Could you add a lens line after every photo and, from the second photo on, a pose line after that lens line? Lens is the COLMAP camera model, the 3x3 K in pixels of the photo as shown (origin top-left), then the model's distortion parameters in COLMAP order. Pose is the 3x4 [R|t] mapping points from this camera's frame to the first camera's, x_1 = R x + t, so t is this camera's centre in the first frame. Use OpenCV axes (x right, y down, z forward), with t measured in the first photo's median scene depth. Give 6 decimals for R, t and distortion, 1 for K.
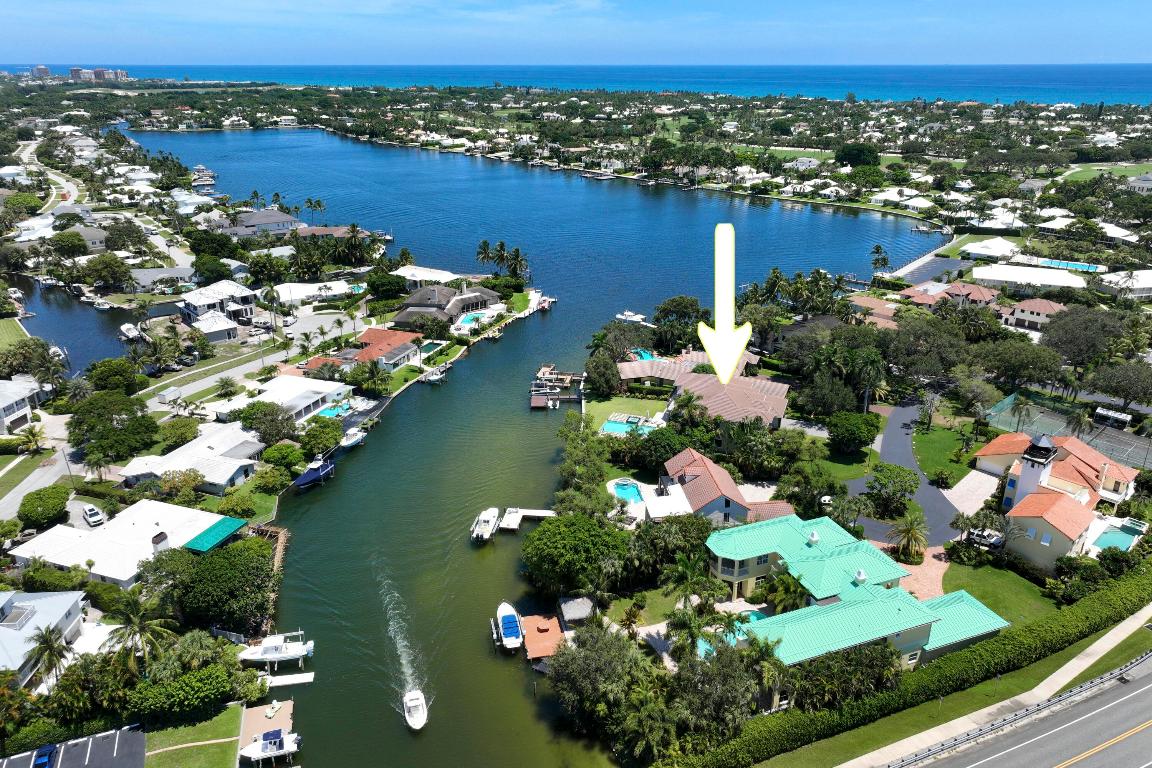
lens RADIAL K [[816.2, 0, 619.9], [0, 816.2, 418.8], [0, 0, 1]] dist [0.006940, 0.008637]
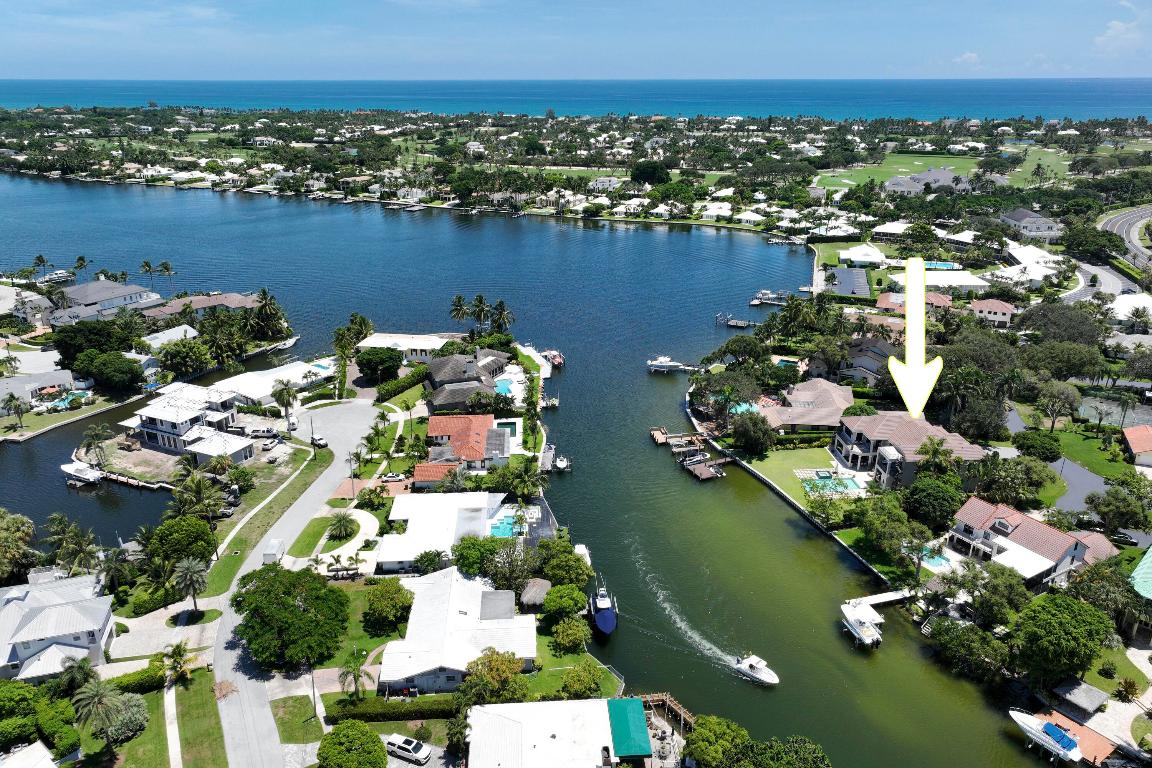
lens RADIAL K [[816.2, 0, 619.9], [0, 816.2, 418.8], [0, 0, 1]] dist [0.006940, 0.008637]
pose [[0.918478, -0.153410, 0.364504, -0.194375], [0.158896, 0.987180, 0.015090, -0.041313], [-0.362147, 0.044058, 0.931079, 0.072679]]
